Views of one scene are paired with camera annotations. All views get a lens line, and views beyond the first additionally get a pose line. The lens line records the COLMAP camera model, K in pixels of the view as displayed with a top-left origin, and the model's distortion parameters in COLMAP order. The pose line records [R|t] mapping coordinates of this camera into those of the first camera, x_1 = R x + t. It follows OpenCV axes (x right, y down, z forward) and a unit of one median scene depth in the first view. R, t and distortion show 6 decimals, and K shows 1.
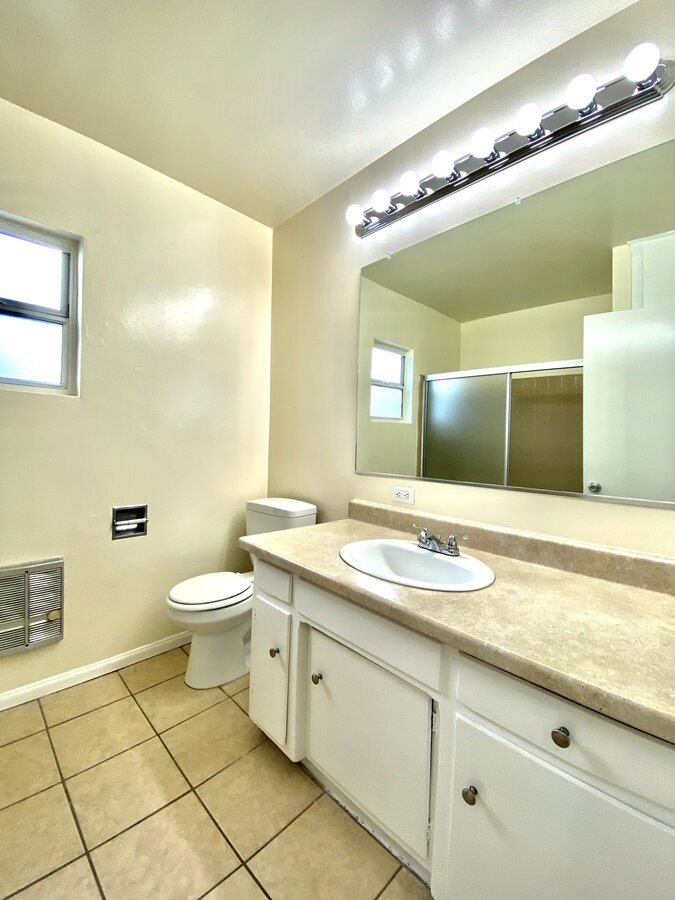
lens RADIAL K [[366.2, 0, 278.8], [0, 366.2, 434.9], [0, 0, 1]] dist [0.038681, -0.029820]
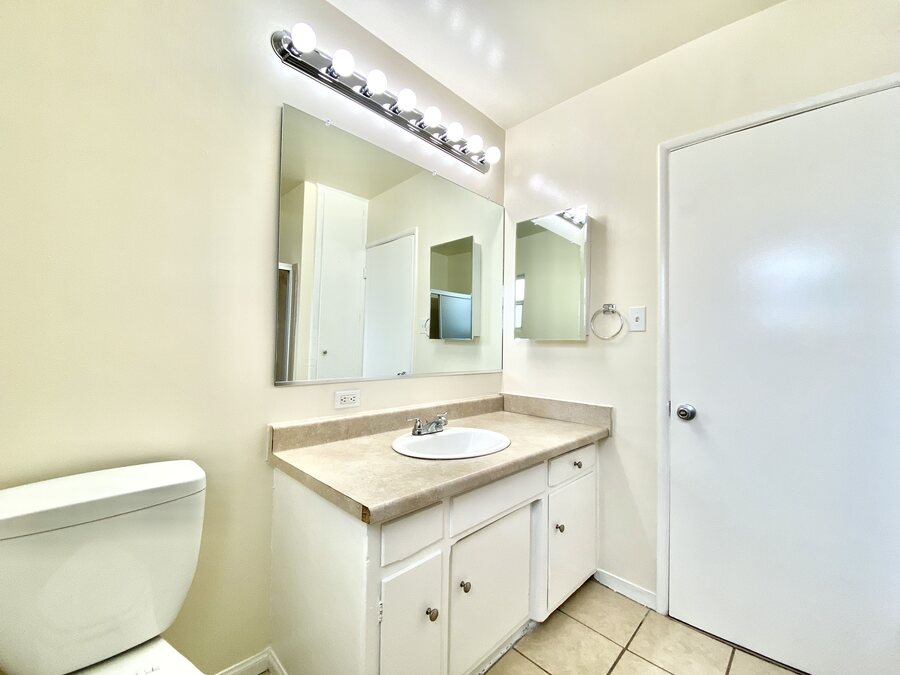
lens RADIAL K [[366.2, 0, 450.1], [0, 366.2, 336.1], [0, 0, 1]] dist [0.038681, -0.029820]
pose [[-0.078440, 0.004641, 0.996908, -0.717099], [-0.018064, 0.999818, -0.006075, 0.000156], [-0.996755, -0.018485, -0.078342, 0.922846]]
